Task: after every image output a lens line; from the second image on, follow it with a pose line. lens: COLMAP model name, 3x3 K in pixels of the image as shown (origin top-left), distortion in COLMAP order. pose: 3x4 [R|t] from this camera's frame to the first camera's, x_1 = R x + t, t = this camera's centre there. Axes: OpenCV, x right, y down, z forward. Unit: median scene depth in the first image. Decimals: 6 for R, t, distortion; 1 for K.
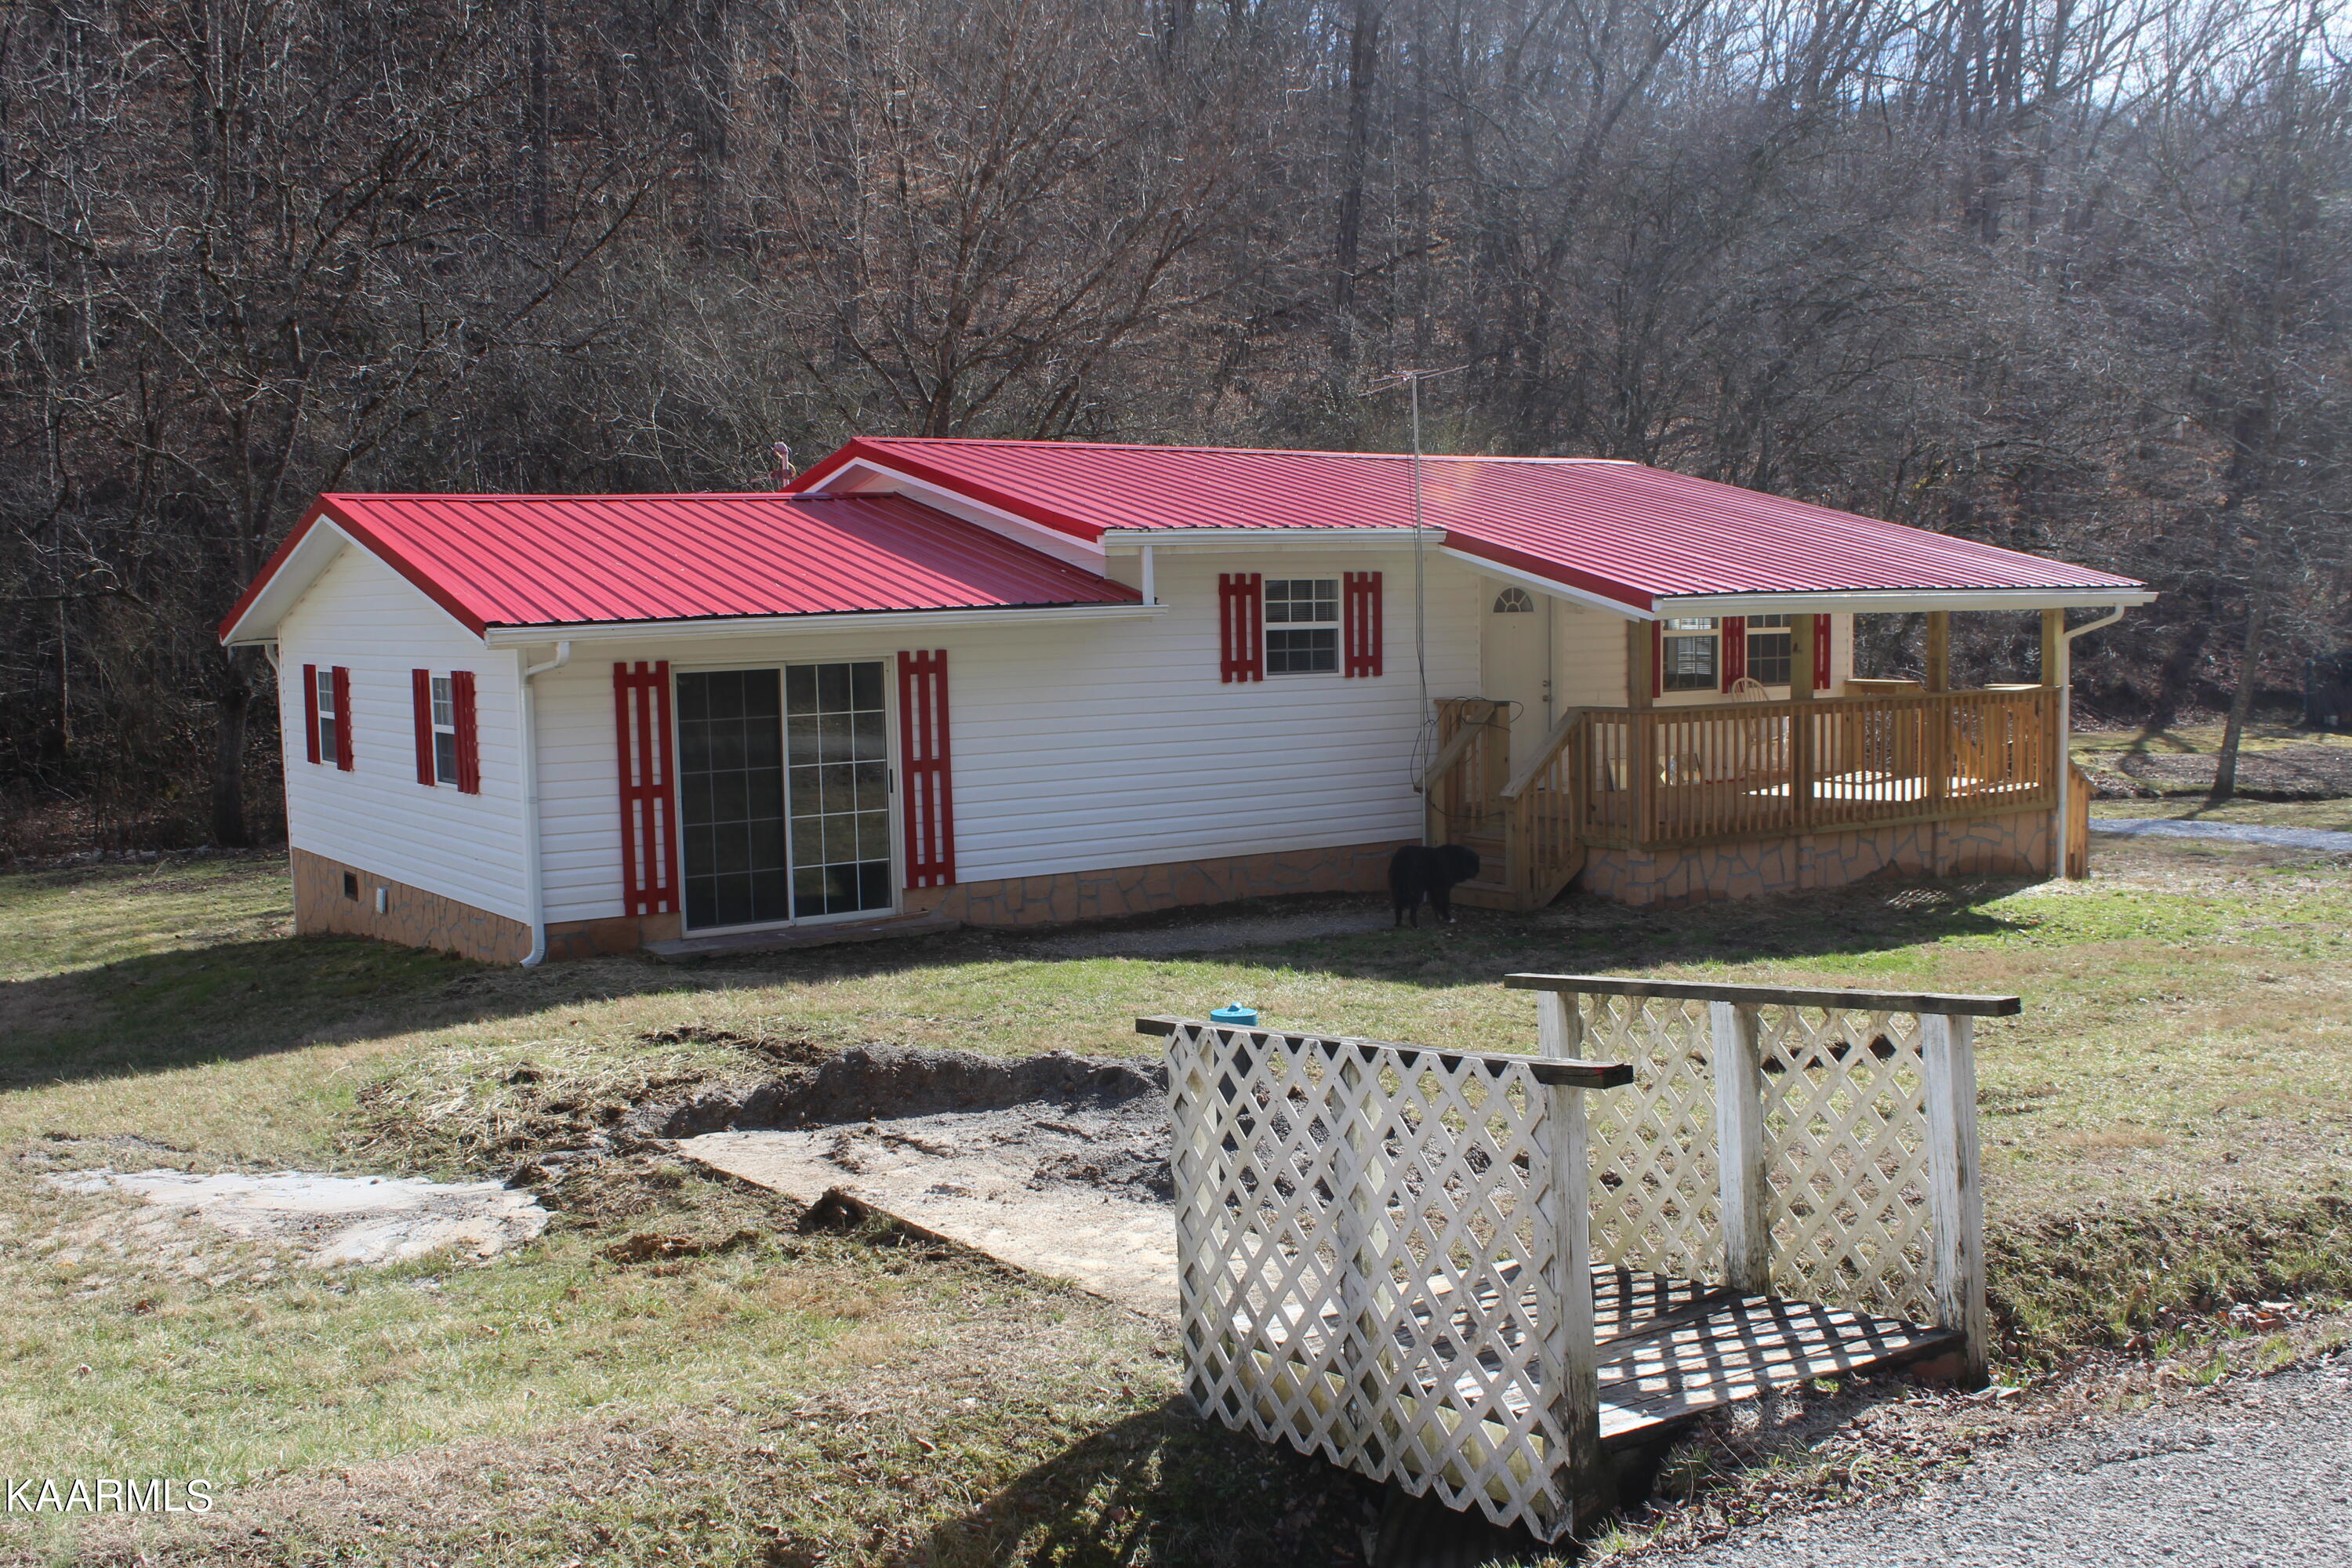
lens RADIAL K [[2363.3, 0, 1175.8], [0, 2363.3, 801.7], [0, 0, 1]] dist [-0.070812, 0.000000]
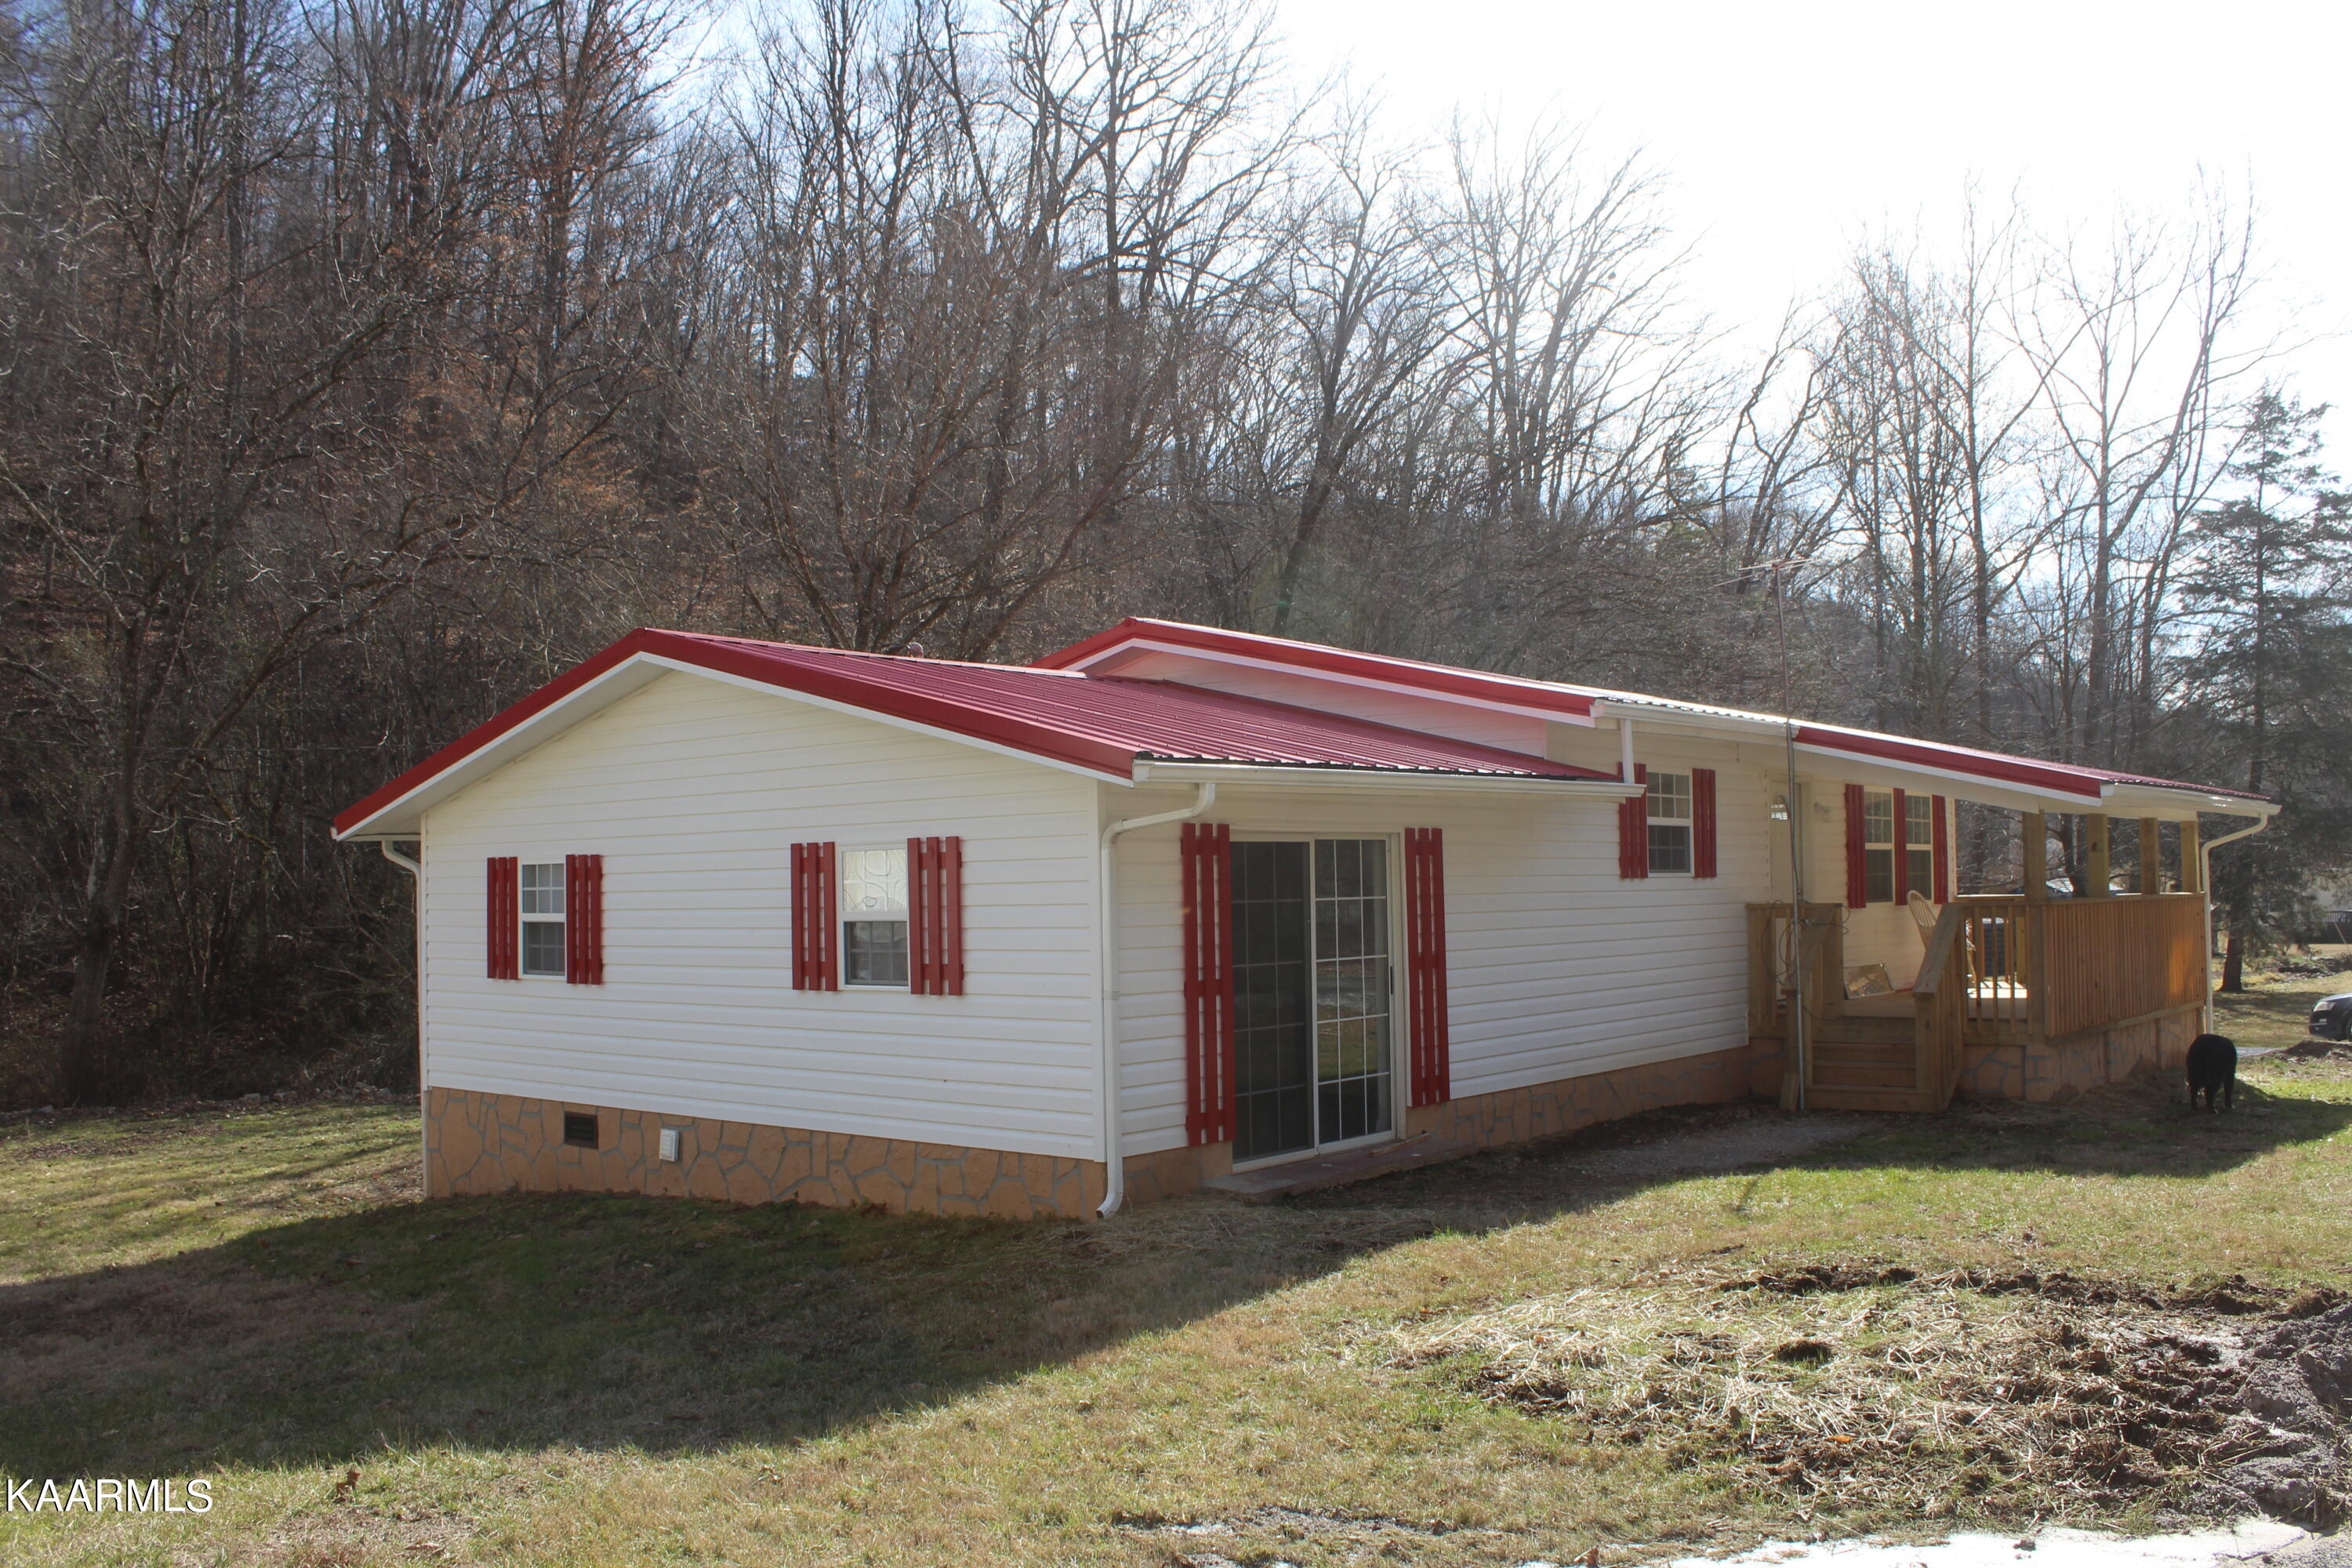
lens RADIAL K [[1989.7, 0, 1195.2], [0, 1989.7, 800.4], [0, 0, 1]] dist [-0.162915, 0.139838]
pose [[0.958249, 0.016284, 0.285472, -0.389616], [0.023329, 0.990596, -0.134816, 0.021587], [-0.284983, 0.135847, 0.948857, 0.332038]]
